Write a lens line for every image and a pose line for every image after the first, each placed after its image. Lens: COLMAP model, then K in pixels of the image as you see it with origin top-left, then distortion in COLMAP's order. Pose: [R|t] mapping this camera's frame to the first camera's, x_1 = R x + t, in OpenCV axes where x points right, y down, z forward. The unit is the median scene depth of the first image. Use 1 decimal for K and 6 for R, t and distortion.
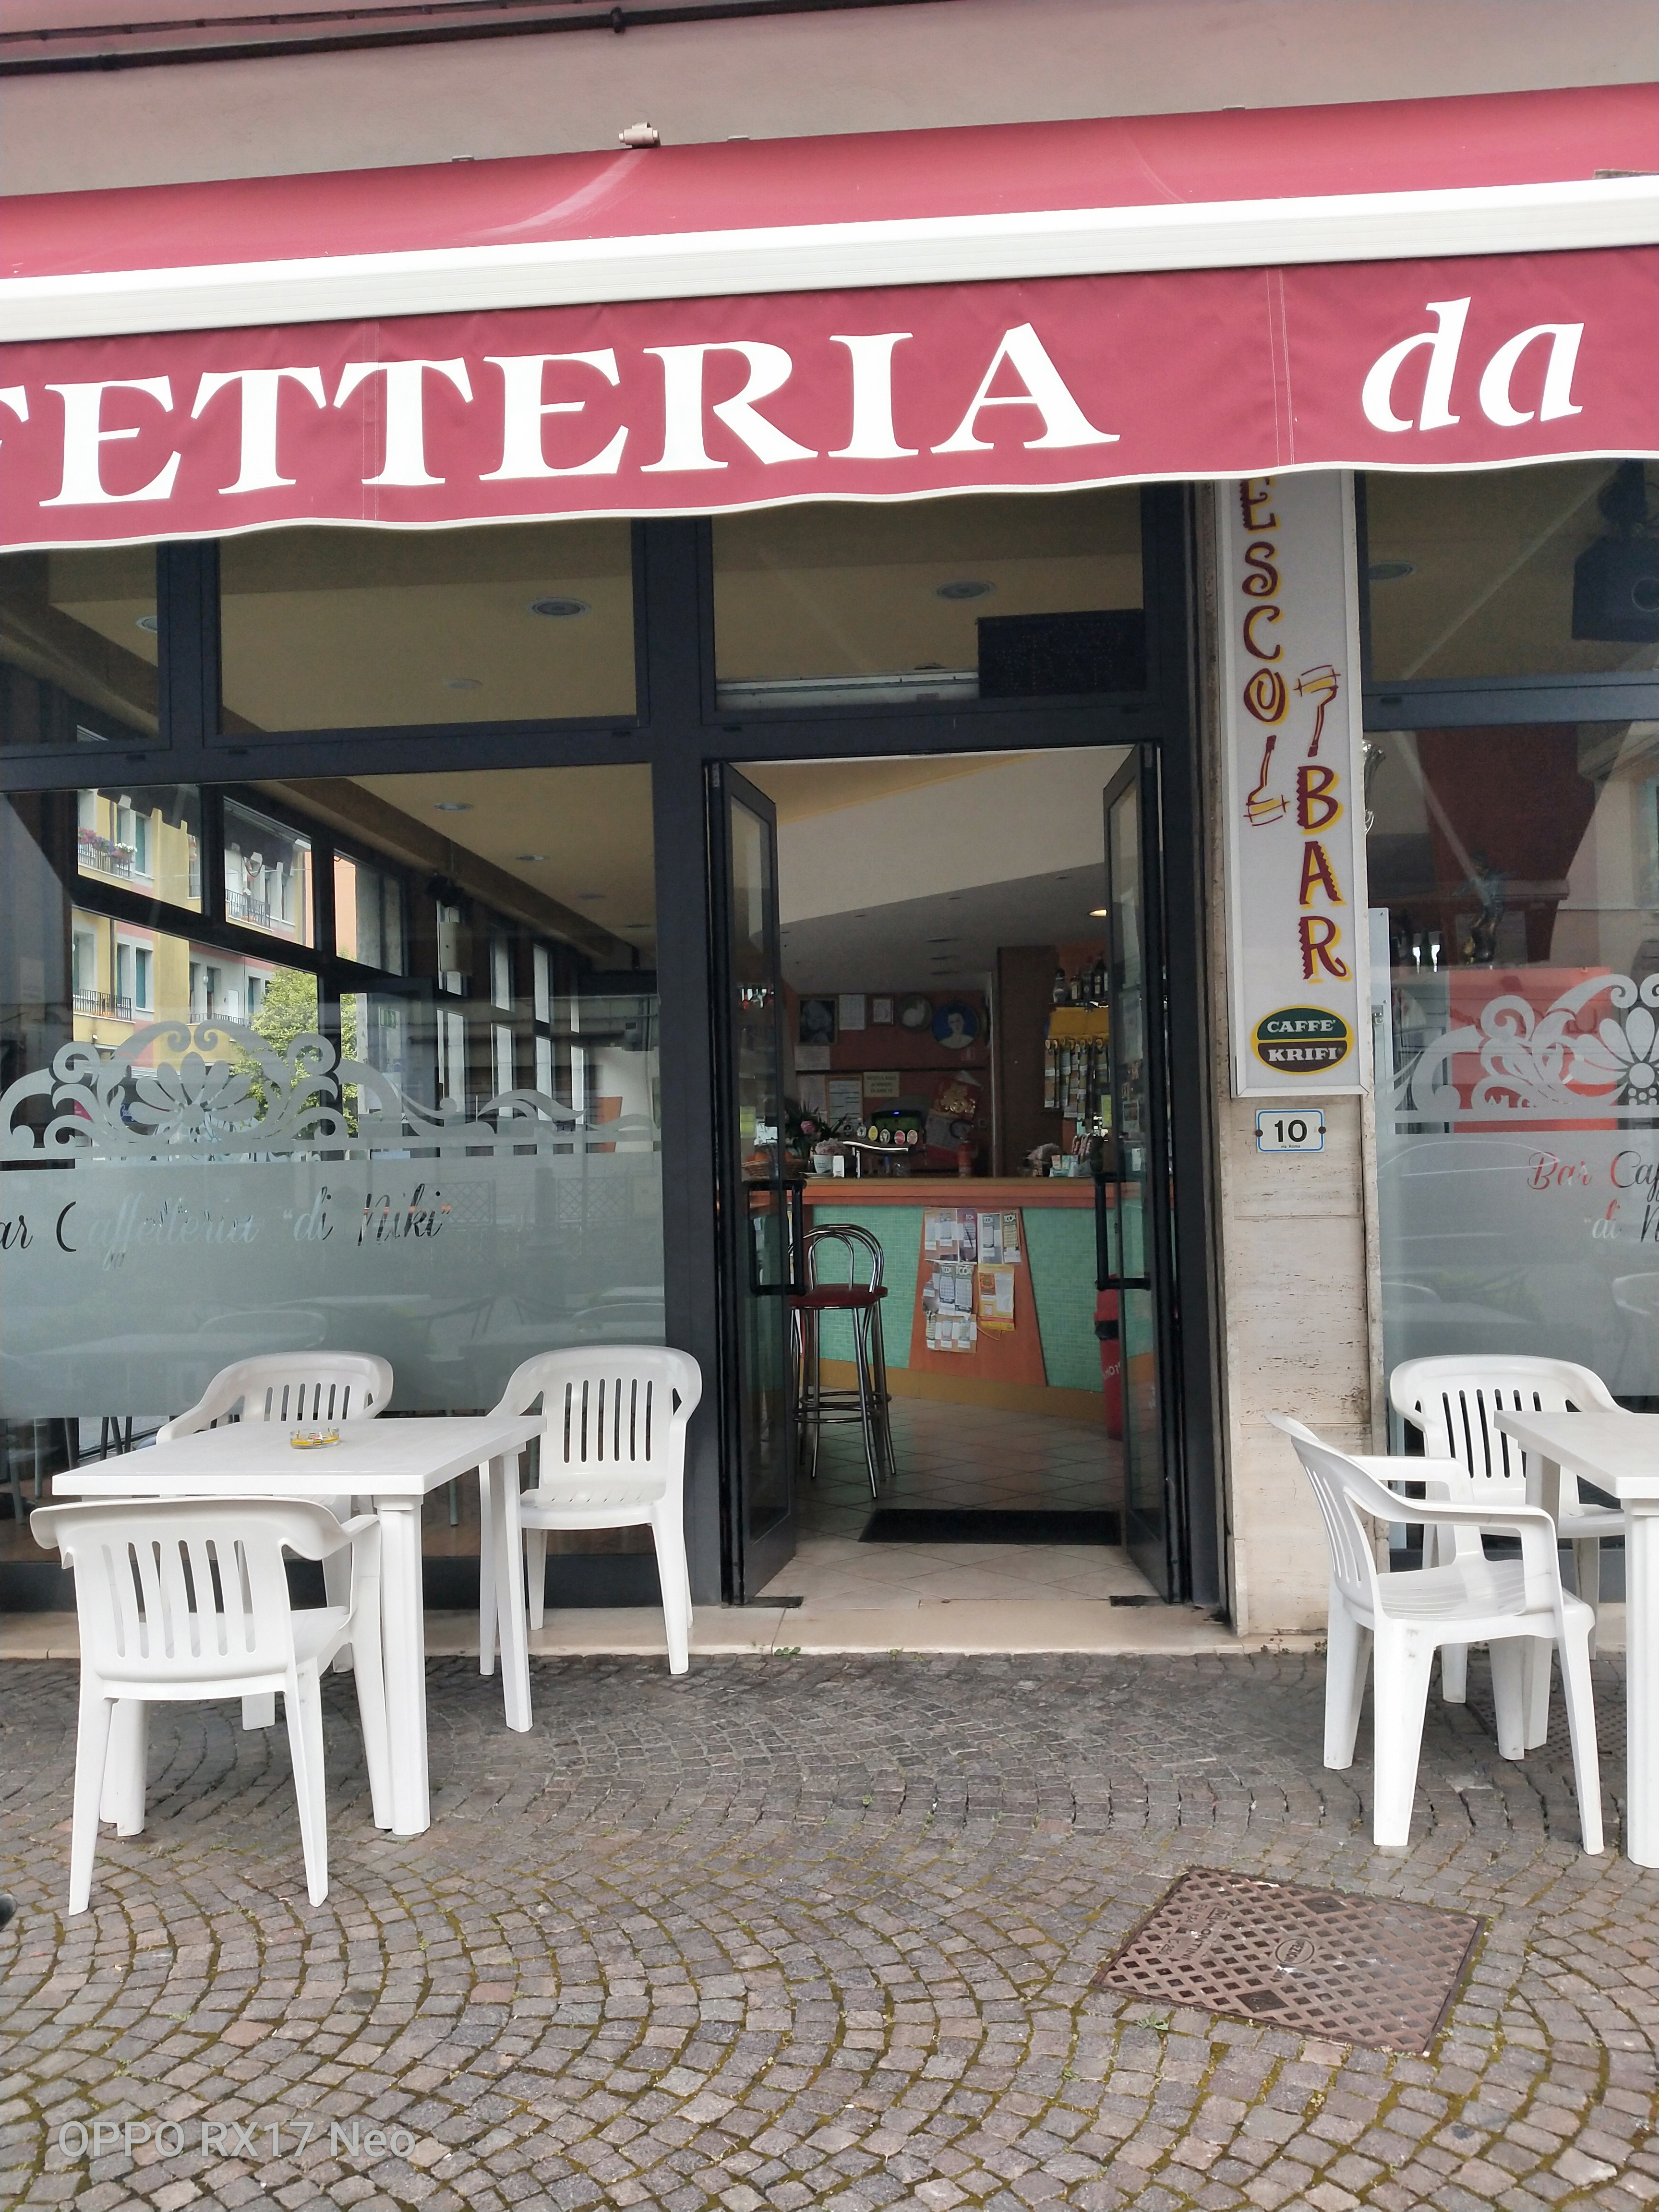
lens RADIAL K [[1807.3, 0, 840.9], [0, 1807.3, 1115.2], [0, 0, 1]] dist [0.173678, -0.446848]
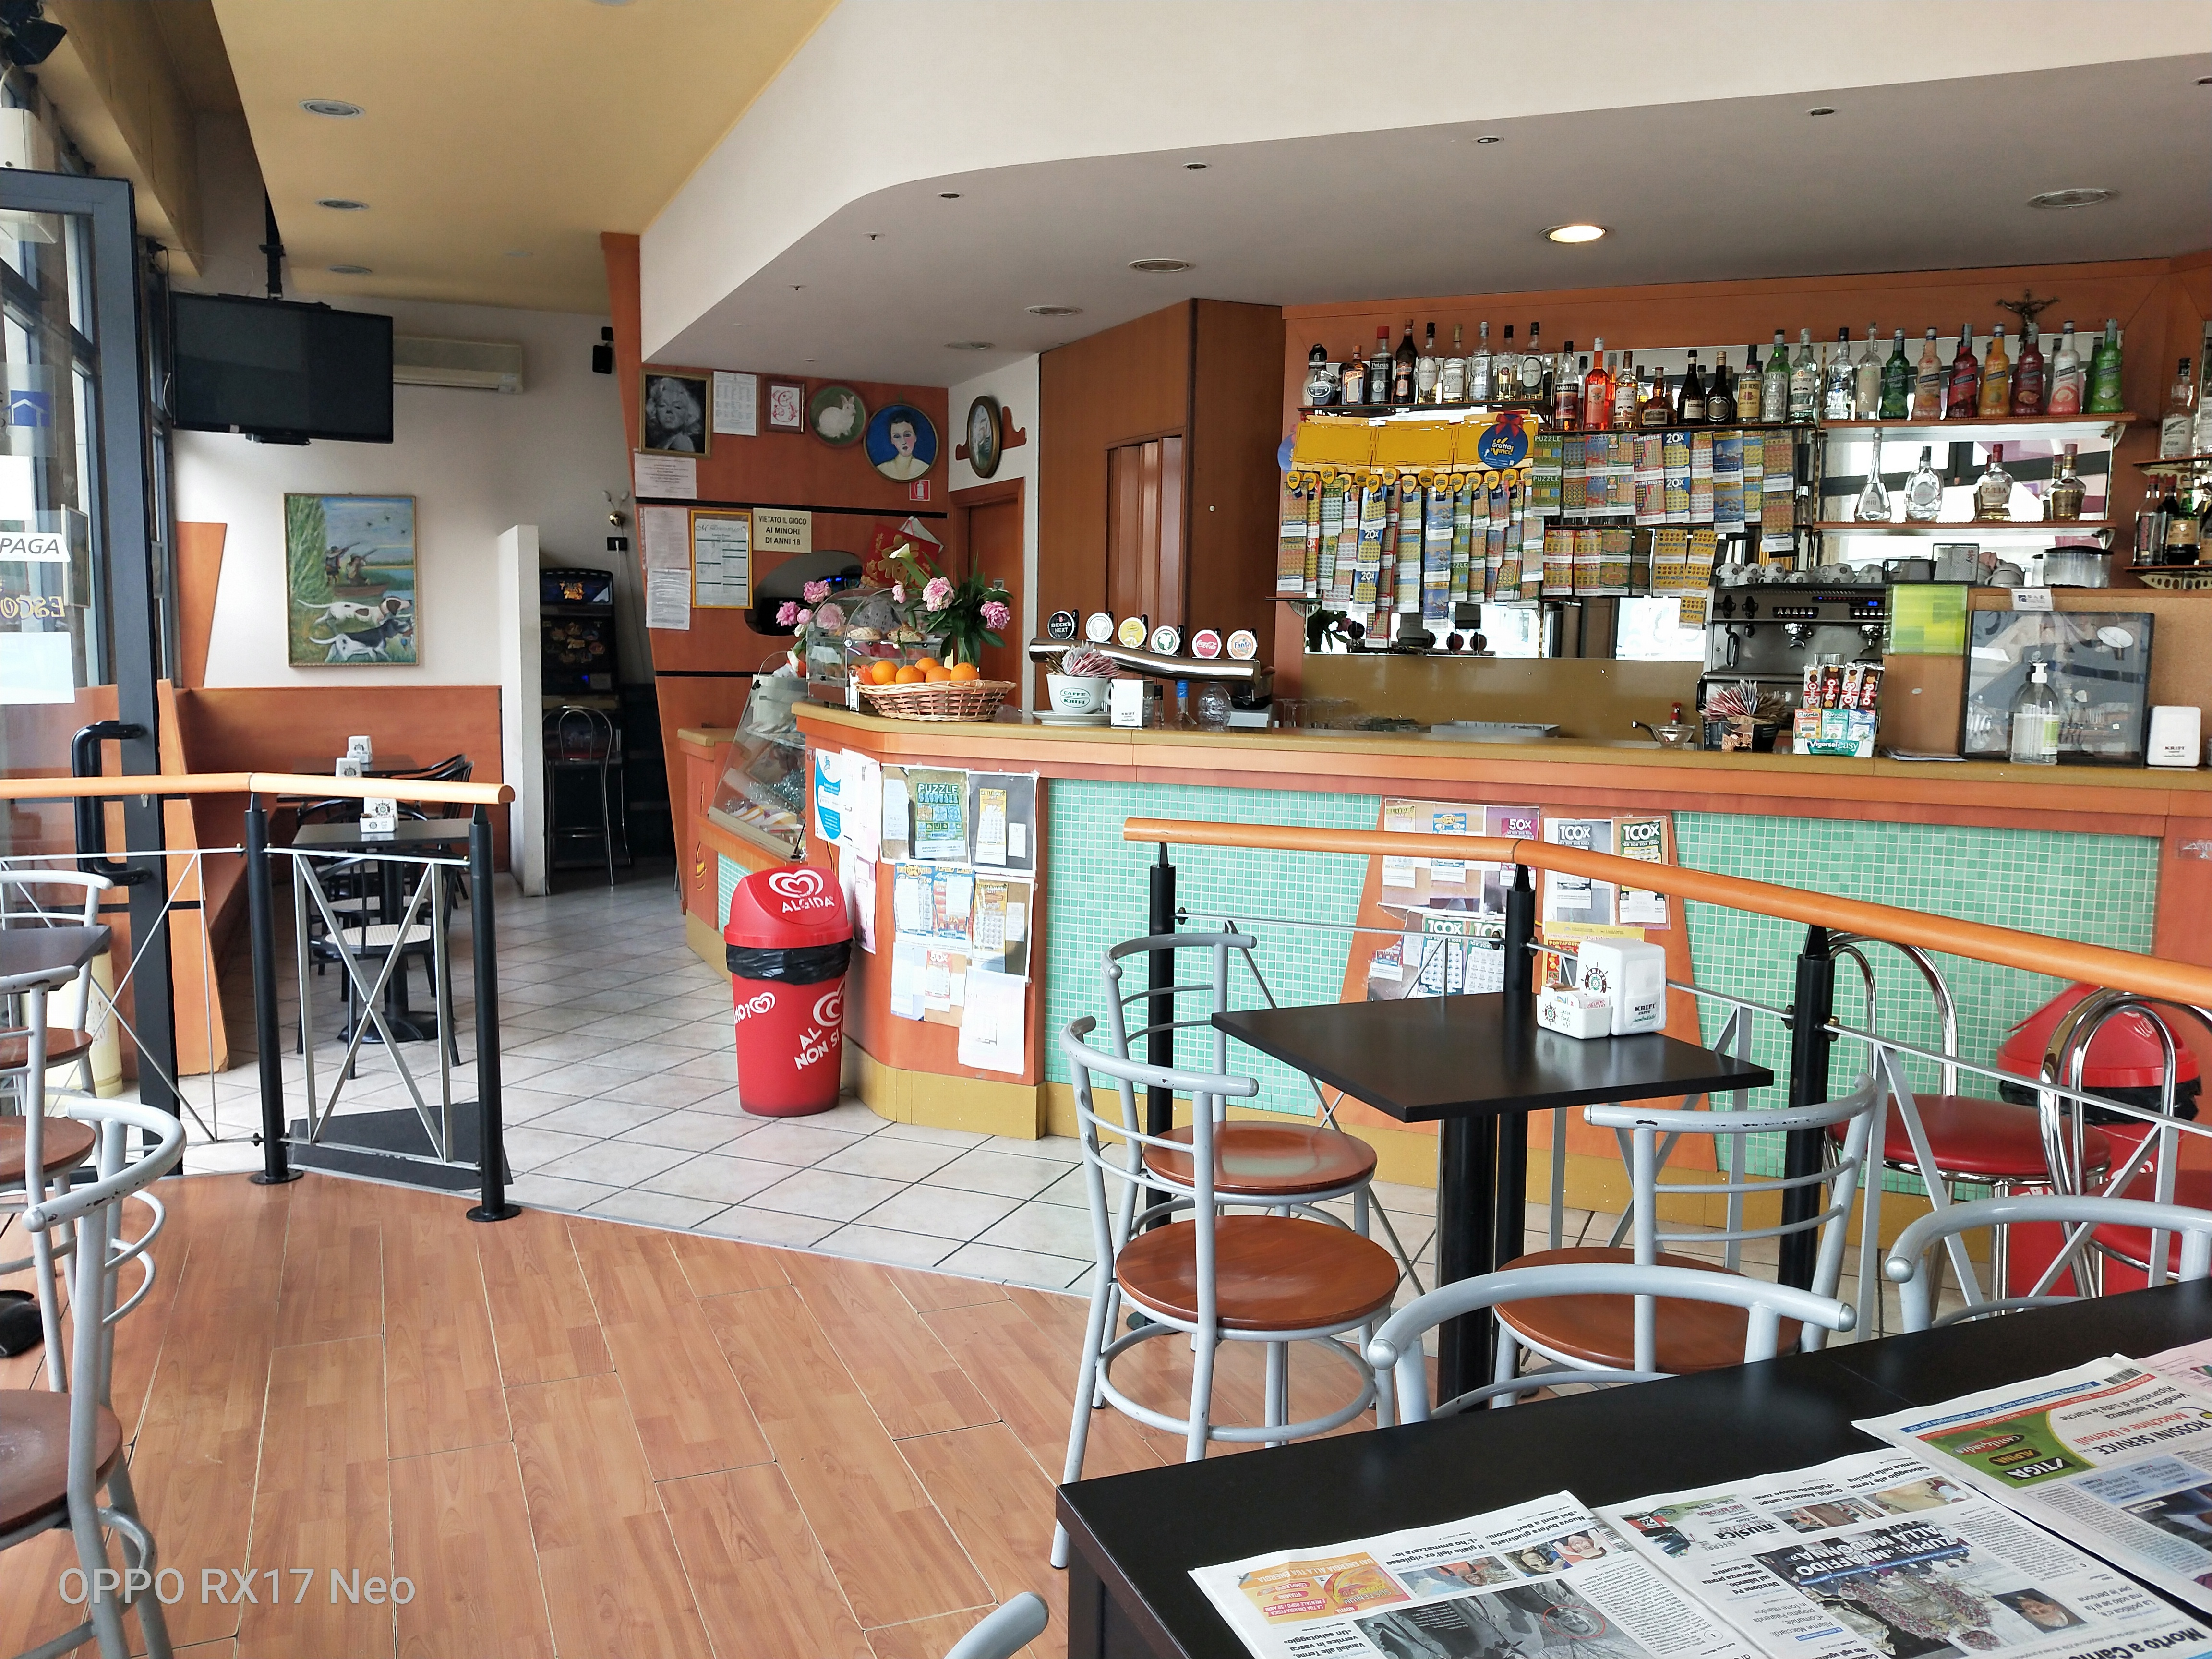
lens RADIAL K [[1807.3, 0, 1106.0], [0, 1807.3, 829.5], [0, 0, 1]] dist [0.173678, -0.446848]
pose [[0.891189, -0.014447, 0.453403, -0.160445], [-0.047338, 0.991074, 0.124624, 0.001078], [-0.451156, -0.132526, 0.882550, 0.396178]]
